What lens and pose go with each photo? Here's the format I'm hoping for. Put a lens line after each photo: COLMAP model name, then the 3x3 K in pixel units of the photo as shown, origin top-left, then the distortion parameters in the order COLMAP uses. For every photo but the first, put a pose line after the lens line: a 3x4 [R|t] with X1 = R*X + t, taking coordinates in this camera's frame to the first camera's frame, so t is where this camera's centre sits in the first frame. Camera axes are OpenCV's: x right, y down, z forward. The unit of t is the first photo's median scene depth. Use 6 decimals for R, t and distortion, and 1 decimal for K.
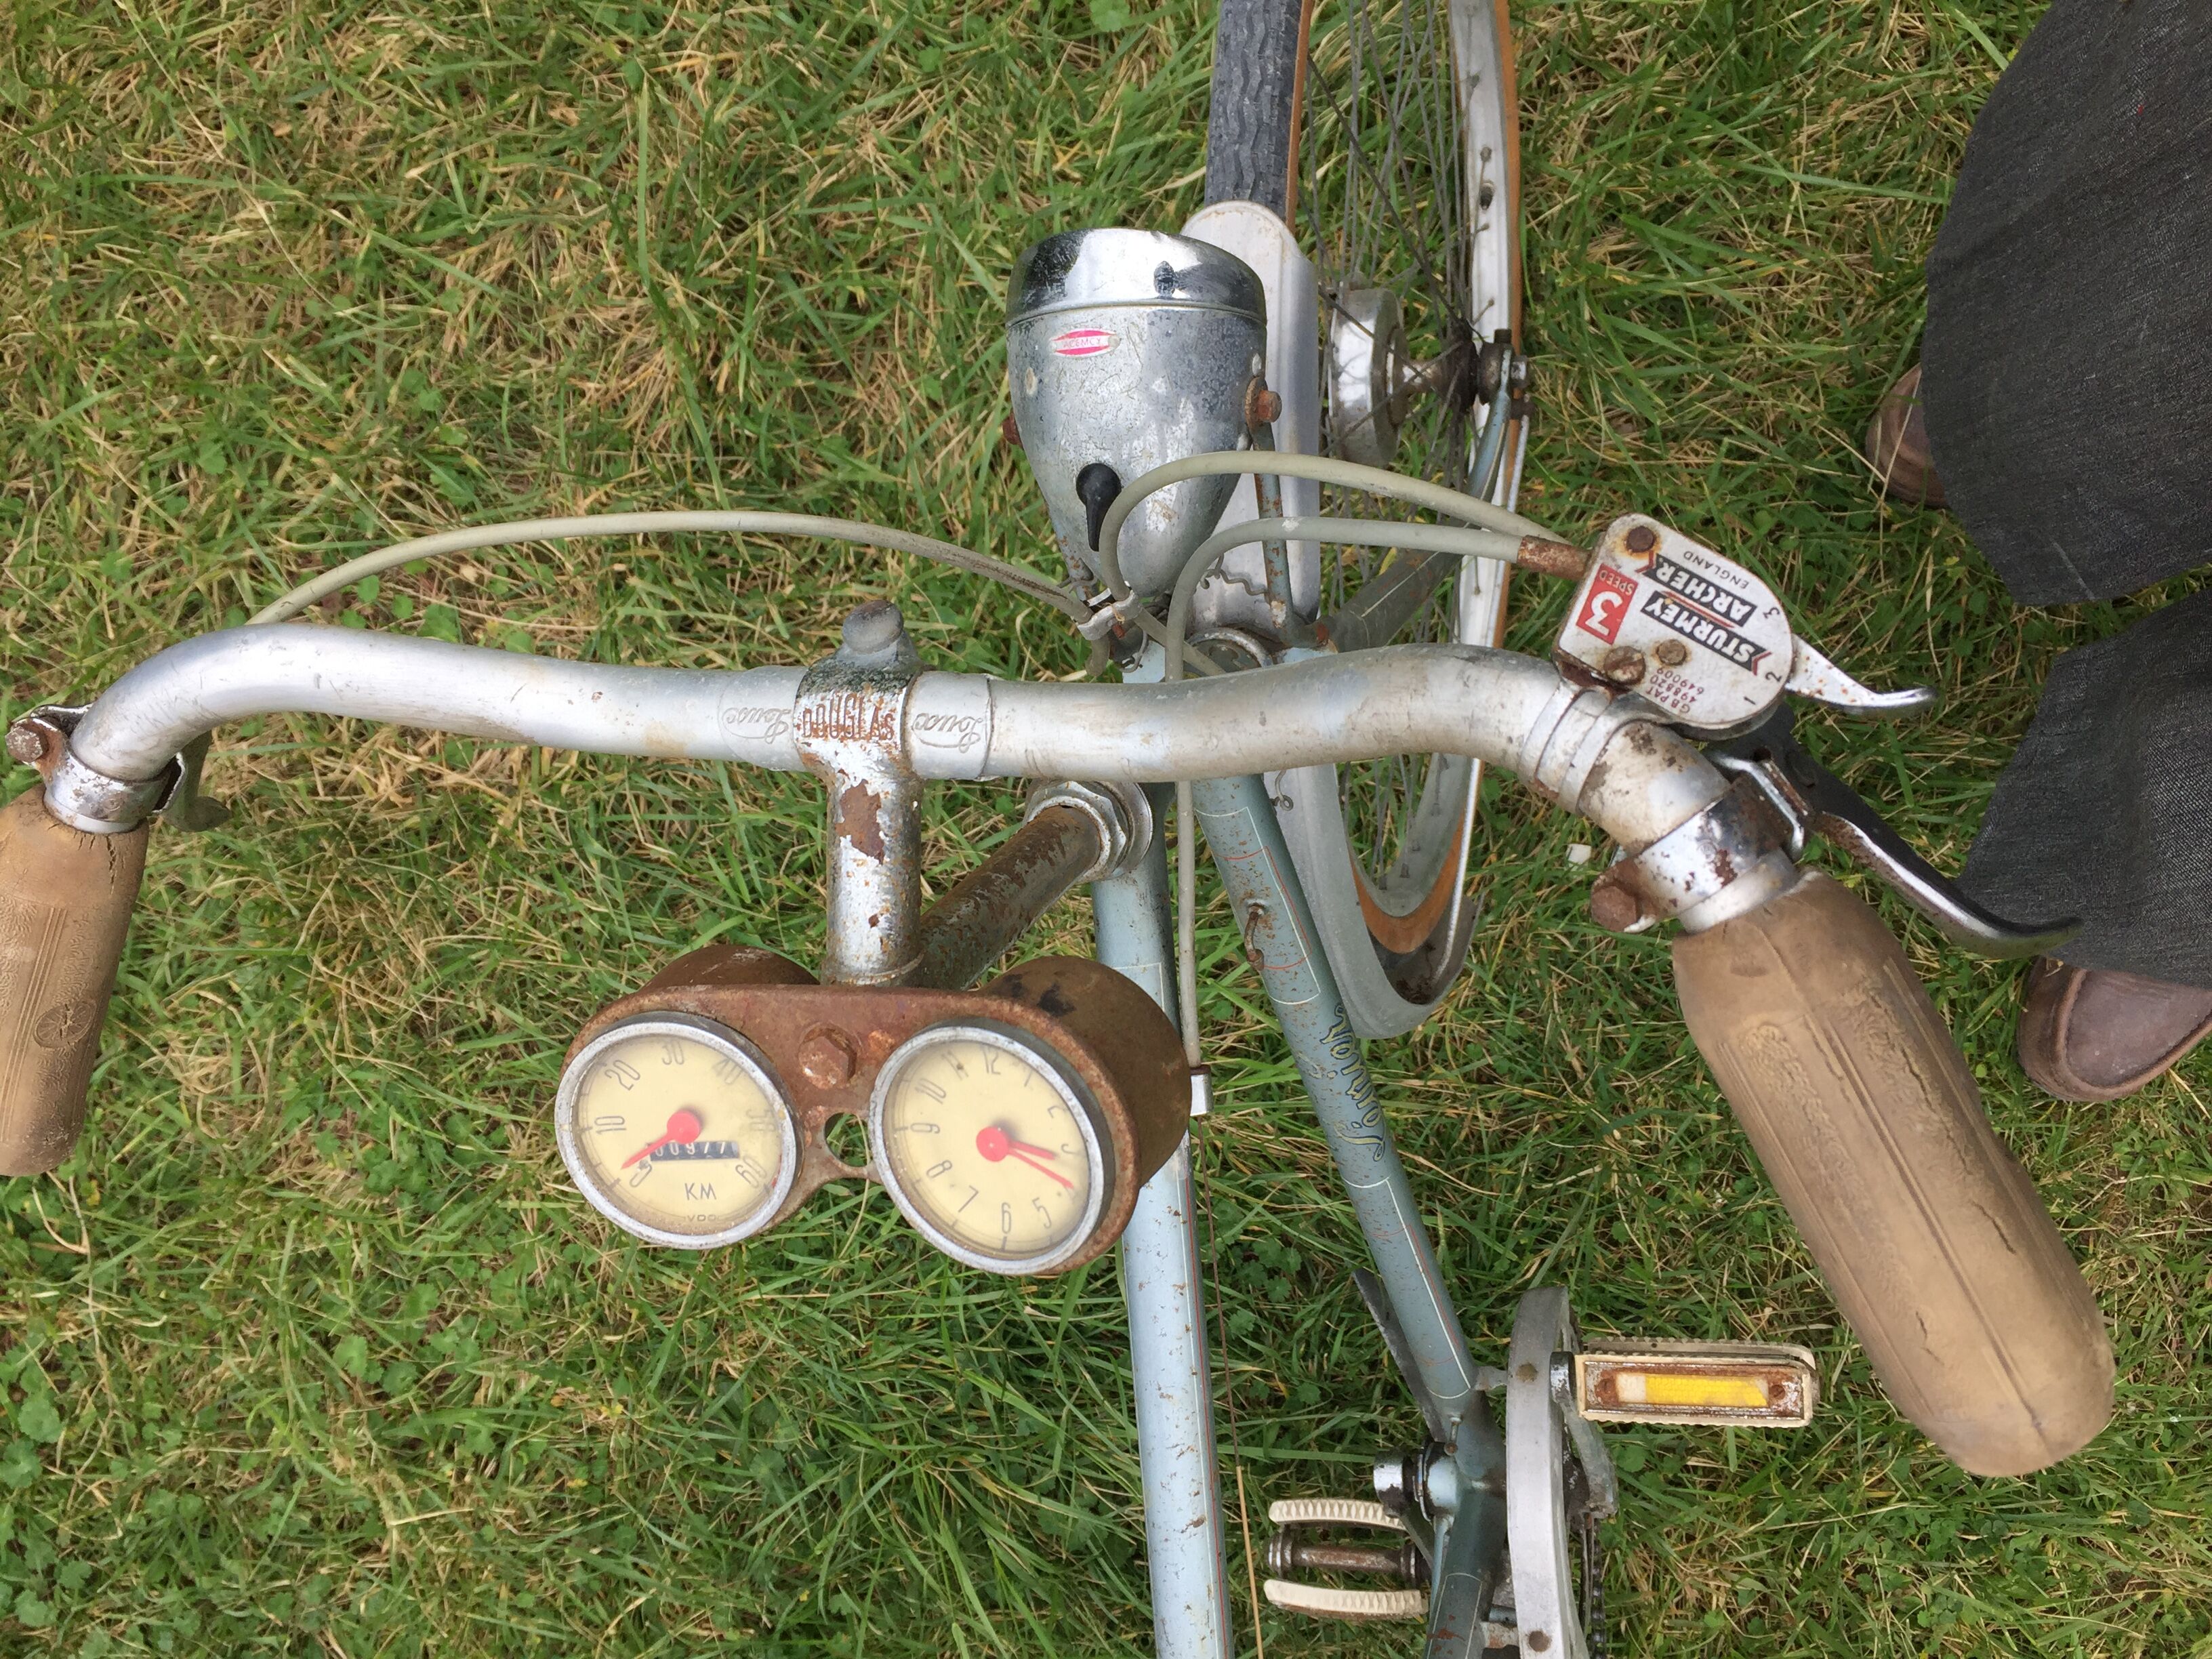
lens RADIAL K [[1903.5, 0, 1095.7], [0, 1903.5, 840.8], [0, 0, 1]] dist [0.095608, -0.154785]
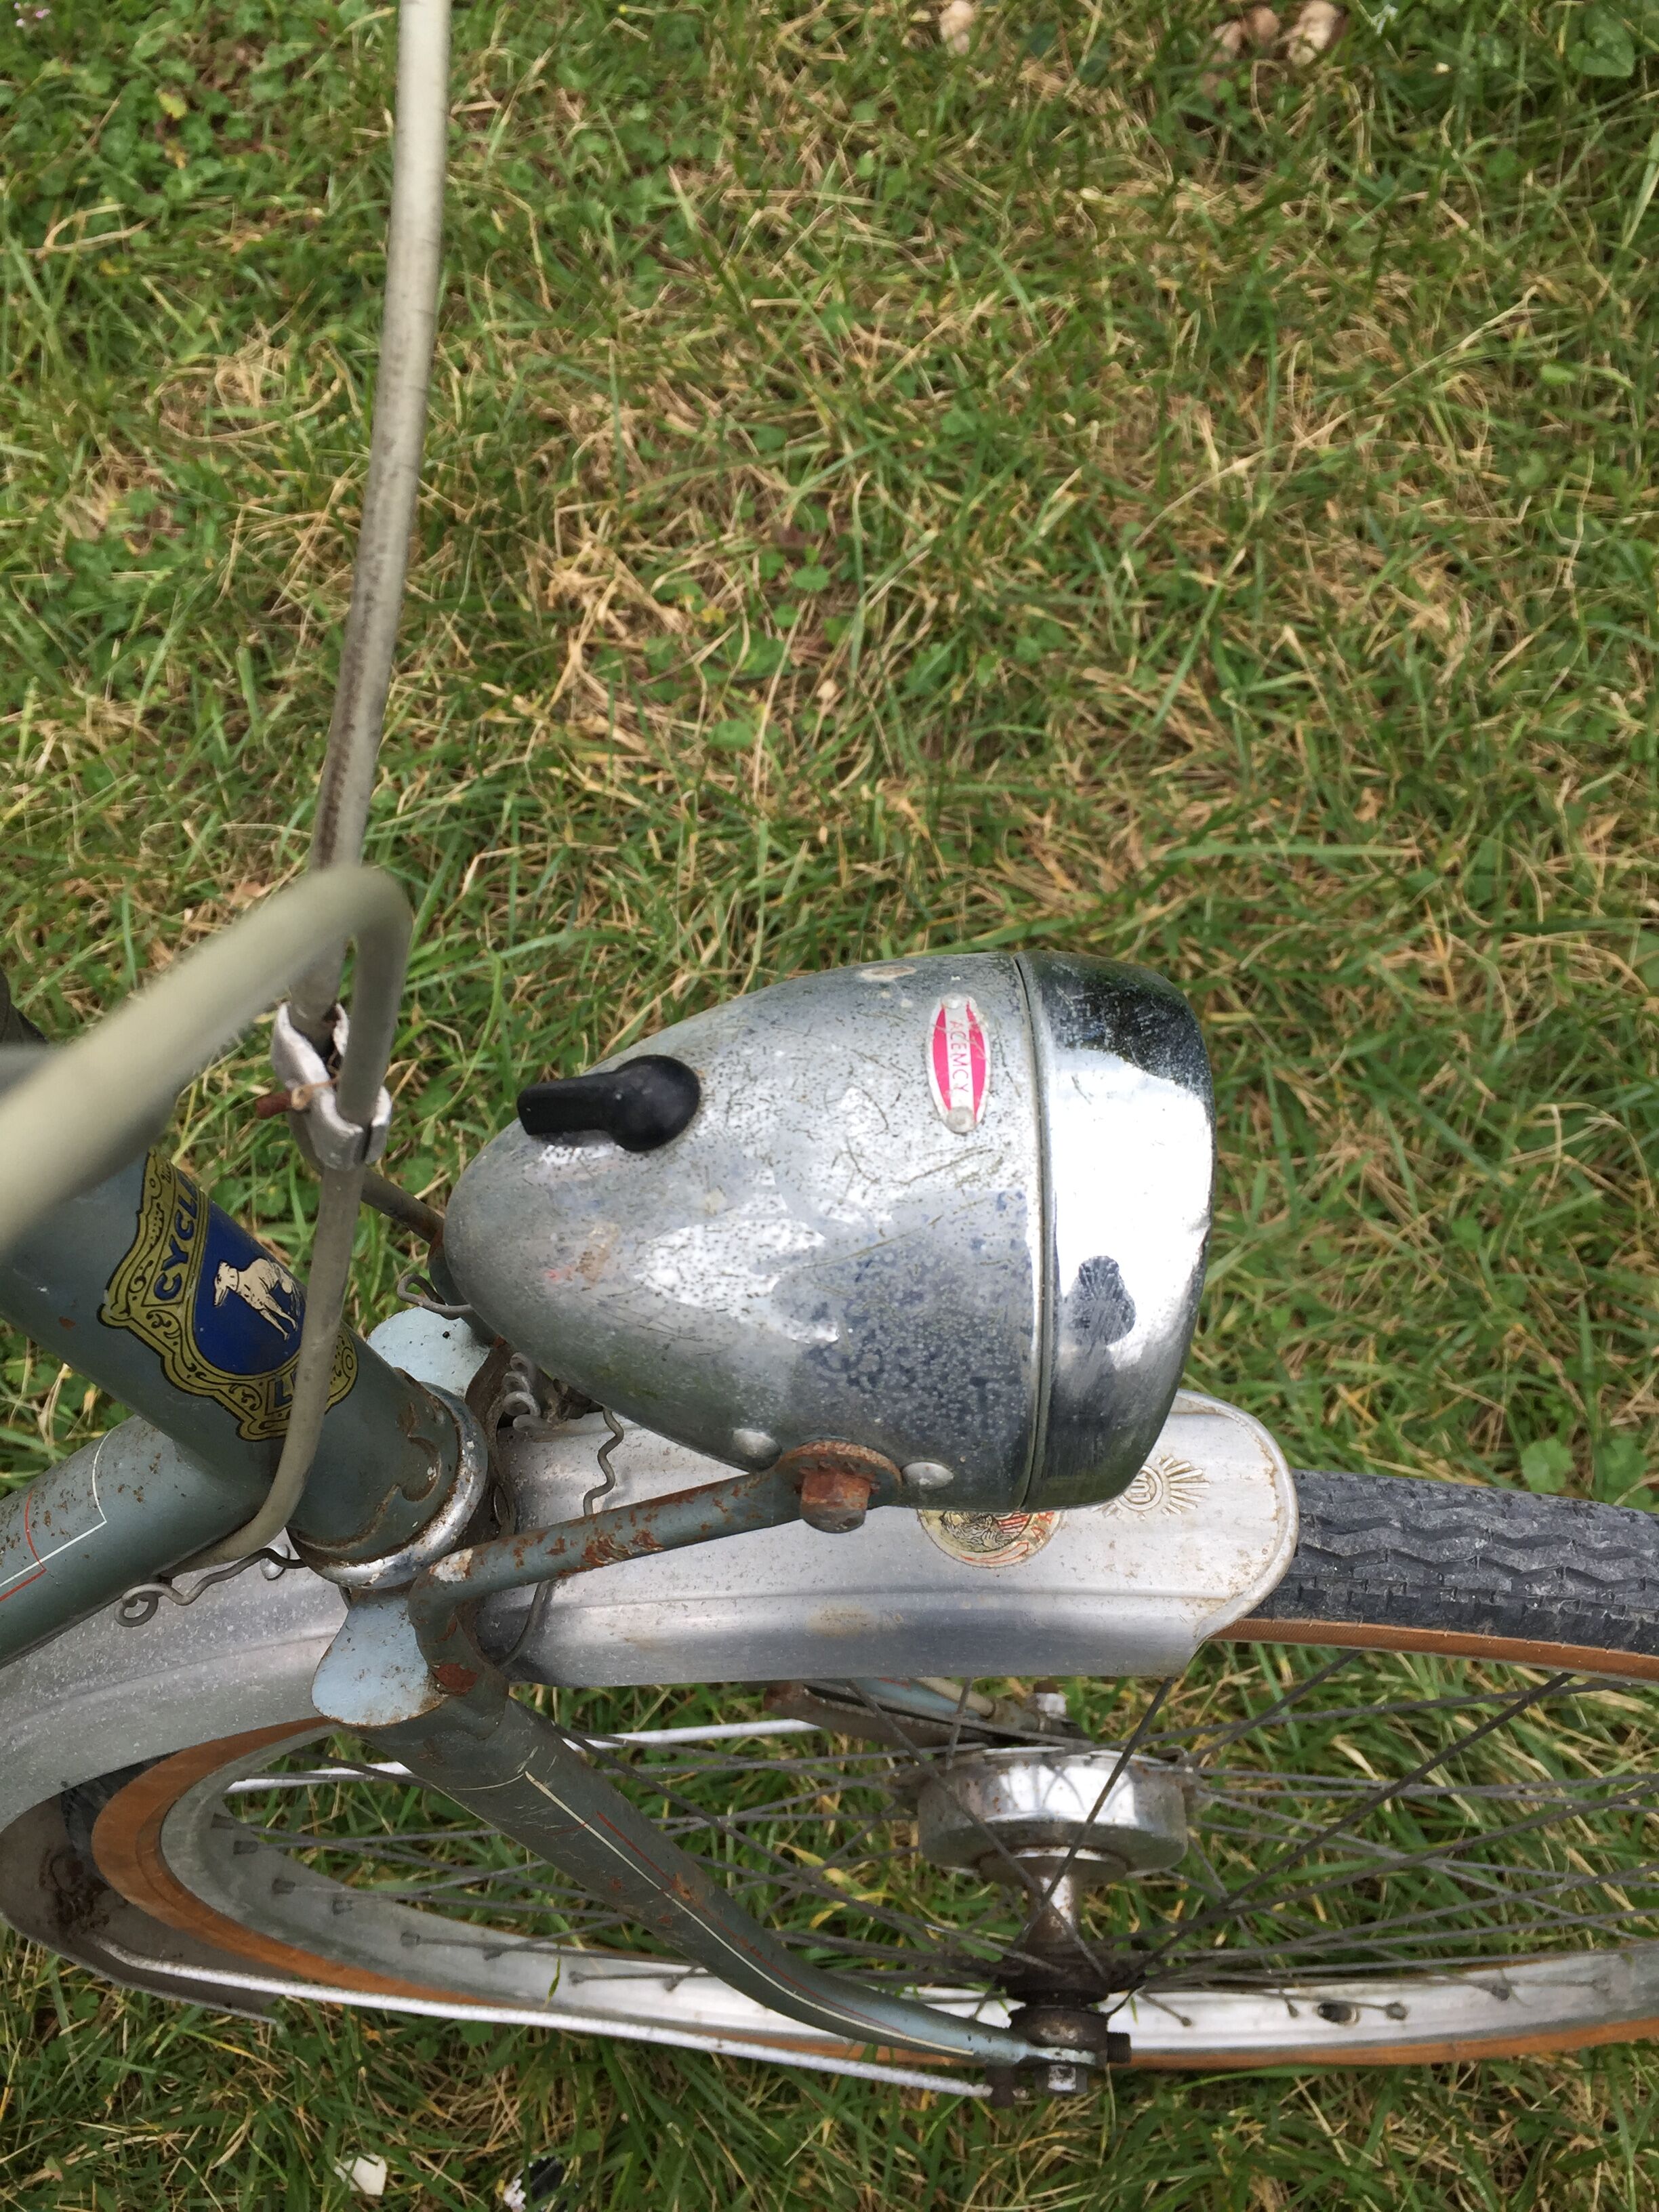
lens RADIAL K [[1903.5, 0, 829.5], [0, 1903.5, 1106.0], [0, 0, 1]] dist [0.095608, -0.154785]
pose [[-0.006993, 0.971992, -0.234911, 0.047588], [-0.996663, -0.025881, -0.077417, -0.085243], [-0.081329, 0.233586, 0.968929, 0.249665]]
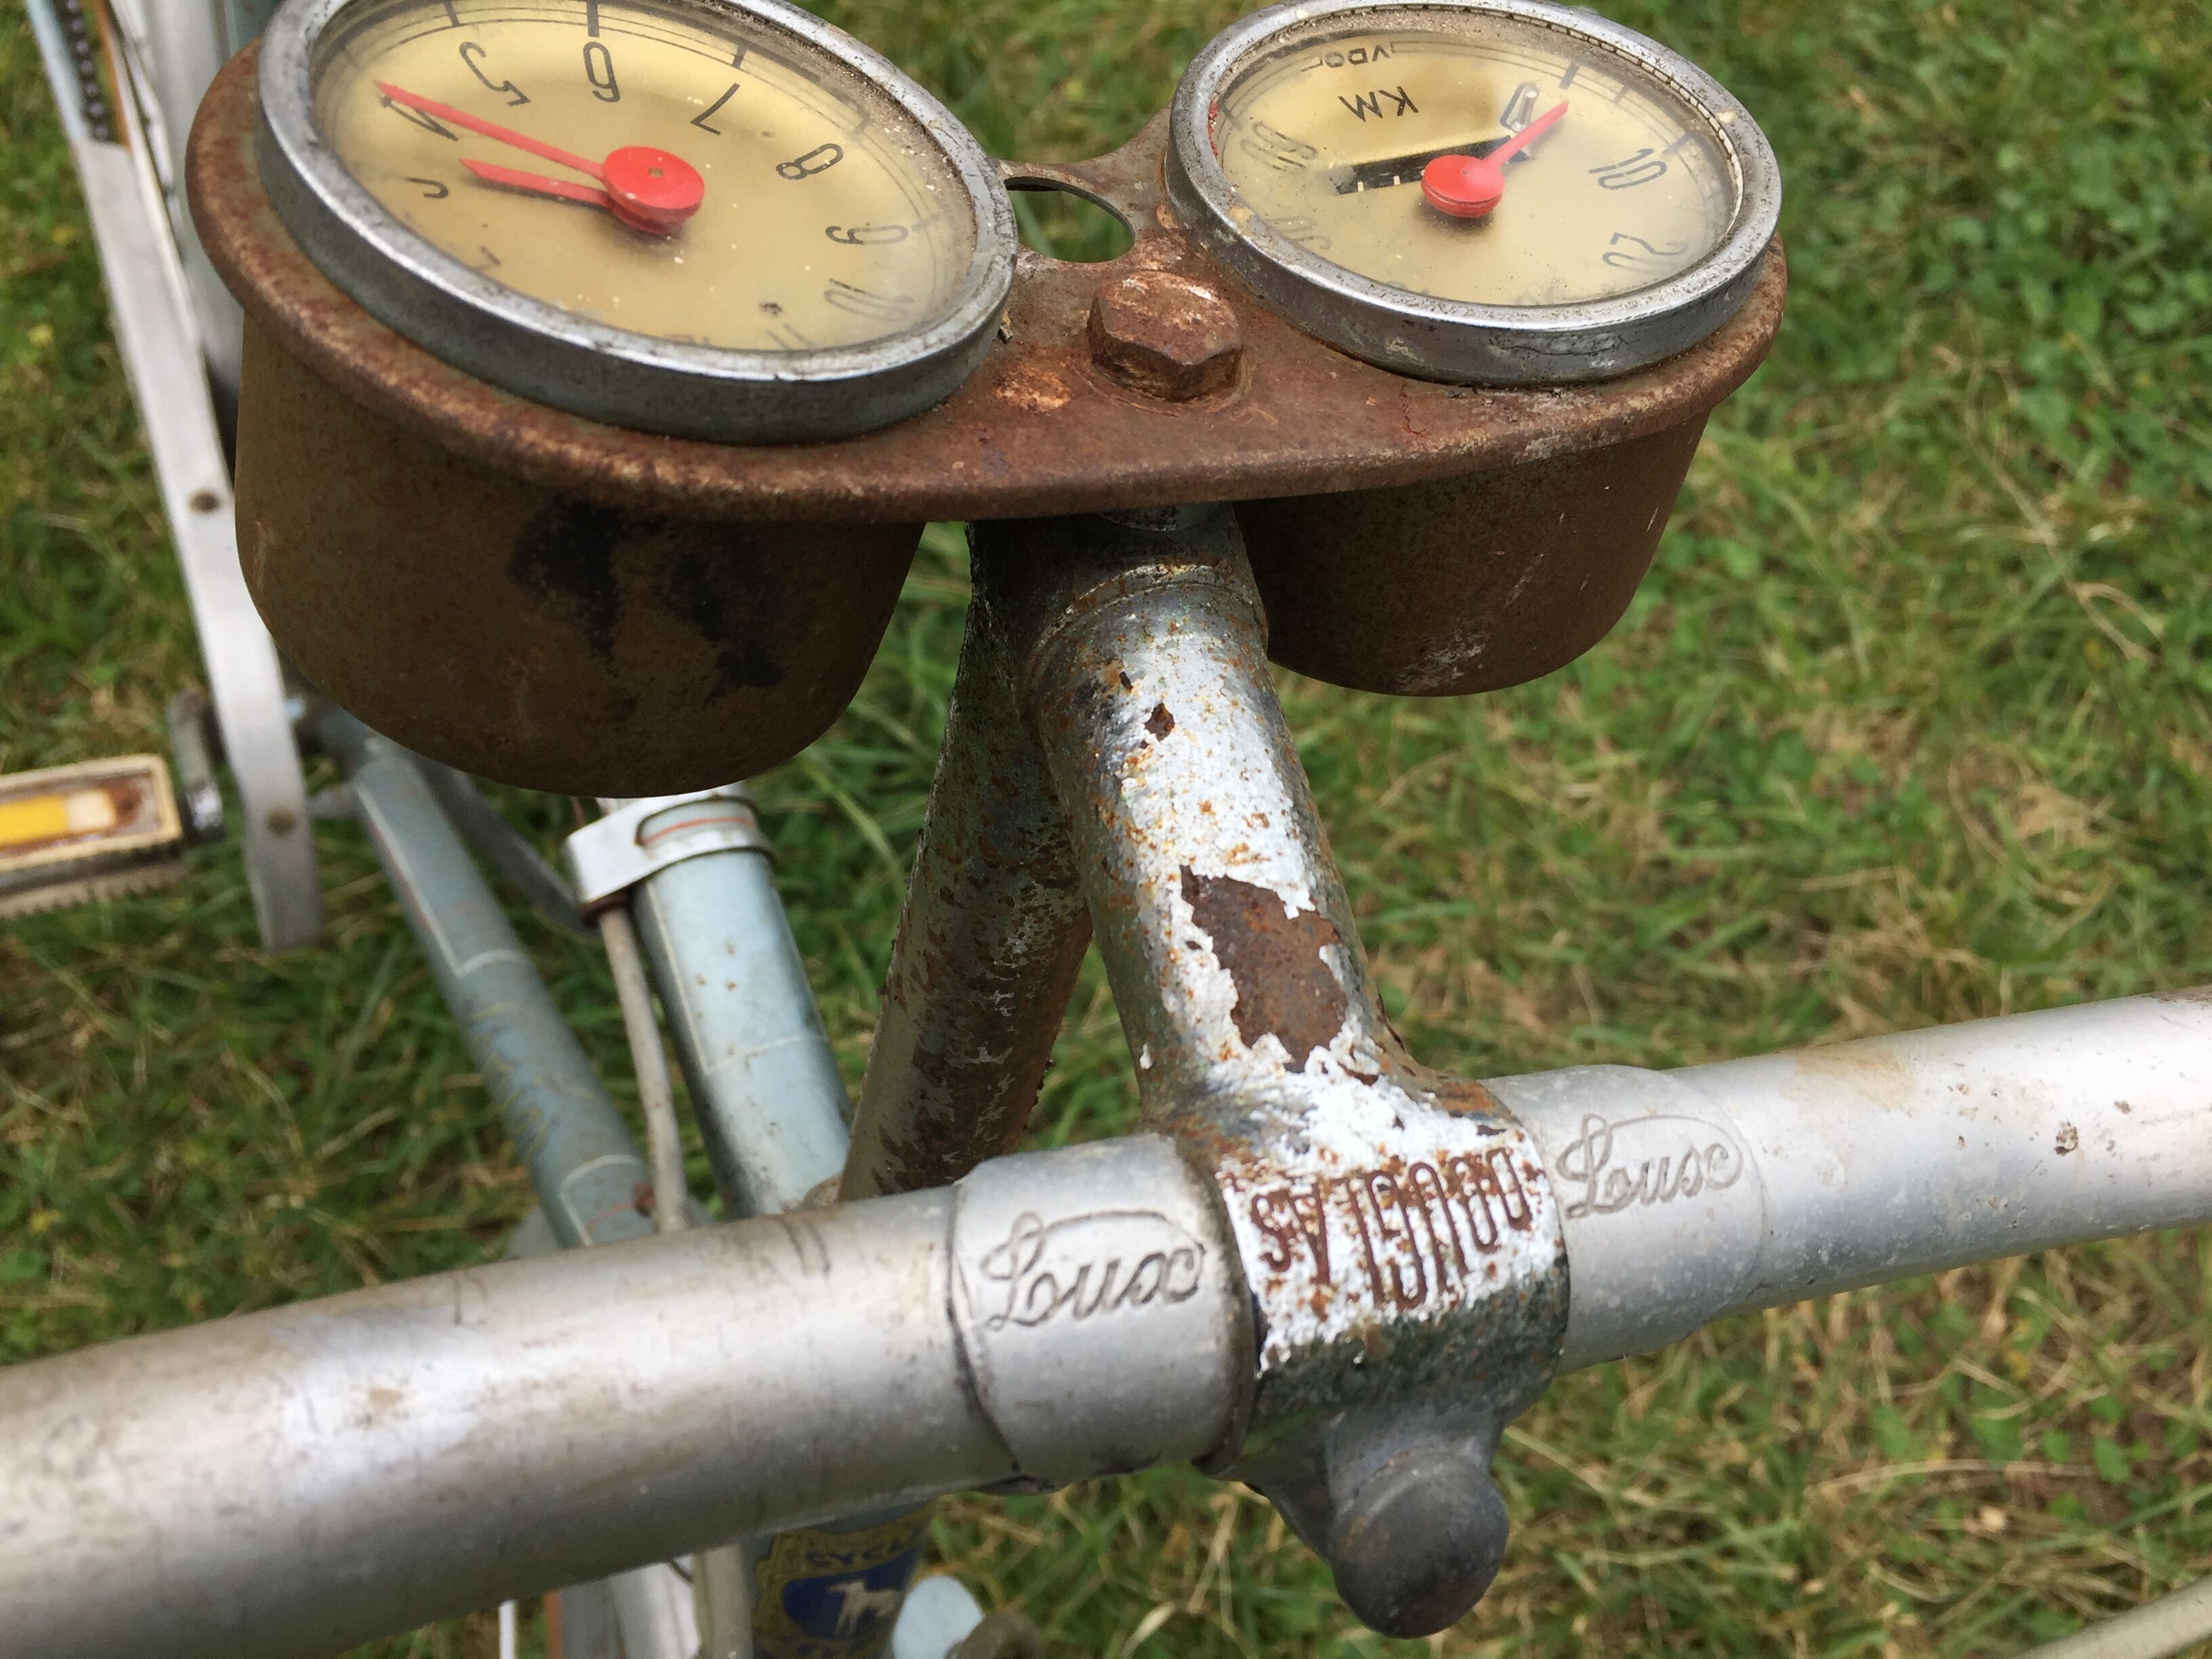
lens RADIAL K [[1925.6, 0, 1116.7], [0, 1925.6, 823.0], [0, 0, 1]] dist [0.083442, -0.147690]
pose [[-0.961065, 0.267860, -0.067865, -0.025498], [-0.275715, -0.913299, 0.299777, -0.028342], [0.018317, 0.306816, 0.951593, 0.213100]]
